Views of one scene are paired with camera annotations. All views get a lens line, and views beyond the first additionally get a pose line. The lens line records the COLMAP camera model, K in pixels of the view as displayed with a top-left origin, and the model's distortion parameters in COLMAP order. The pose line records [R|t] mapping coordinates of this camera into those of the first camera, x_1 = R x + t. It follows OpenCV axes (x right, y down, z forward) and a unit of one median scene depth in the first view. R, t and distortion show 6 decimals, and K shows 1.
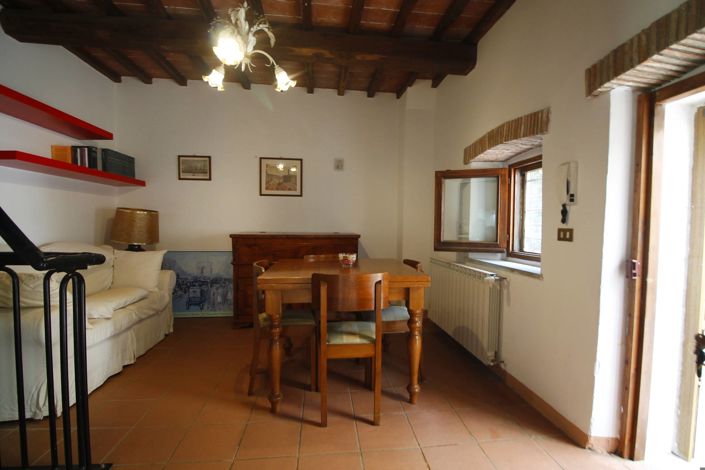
lens RADIAL K [[327.3, 0, 354.3], [0, 327.3, 238.4], [0, 0, 1]] dist [-0.000649, -0.000118]
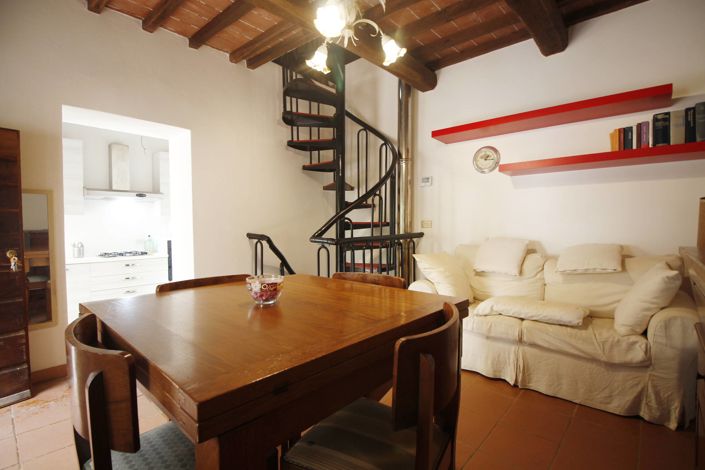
lens RADIAL K [[327.3, 0, 354.3], [0, 327.3, 238.4], [0, 0, 1]] dist [-0.000649, -0.000118]
pose [[-0.733127, 0.028562, -0.679492, 0.176298], [-0.033143, 0.996430, 0.077643, -0.050056], [0.679284, 0.079443, -0.729563, 1.147577]]
